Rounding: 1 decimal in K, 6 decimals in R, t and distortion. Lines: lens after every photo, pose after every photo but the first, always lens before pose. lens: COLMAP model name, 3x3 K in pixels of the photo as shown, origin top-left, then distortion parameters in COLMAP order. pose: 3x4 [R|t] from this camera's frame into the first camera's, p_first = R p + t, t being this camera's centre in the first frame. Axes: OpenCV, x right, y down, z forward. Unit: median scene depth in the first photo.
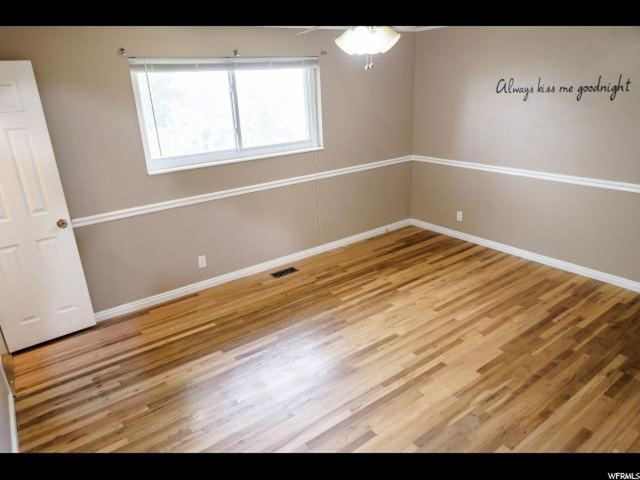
lens RADIAL K [[432.0, 0, 316.1], [0, 432.0, 240.5], [0, 0, 1]] dist [0.006929, 0.000402]
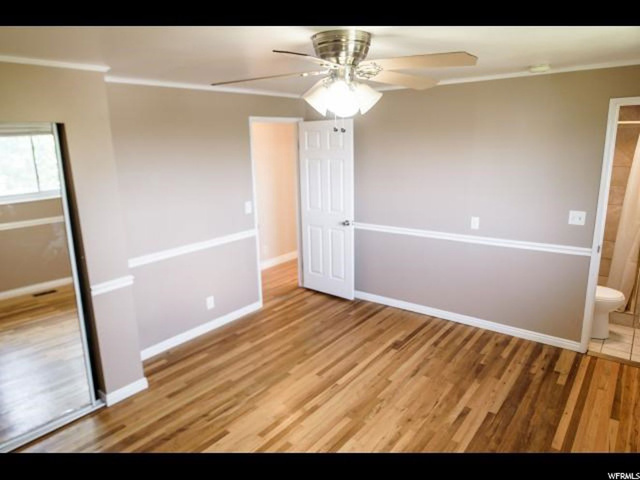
lens RADIAL K [[432.0, 0, 319.2], [0, 432.0, 239.2], [0, 0, 1]] dist [0.006929, 0.000402]
pose [[-0.959393, 0.125911, -0.252411, 0.367185], [-0.034323, 0.836084, 0.547526, -0.616558], [0.279976, 0.533956, -0.797812, 1.606259]]
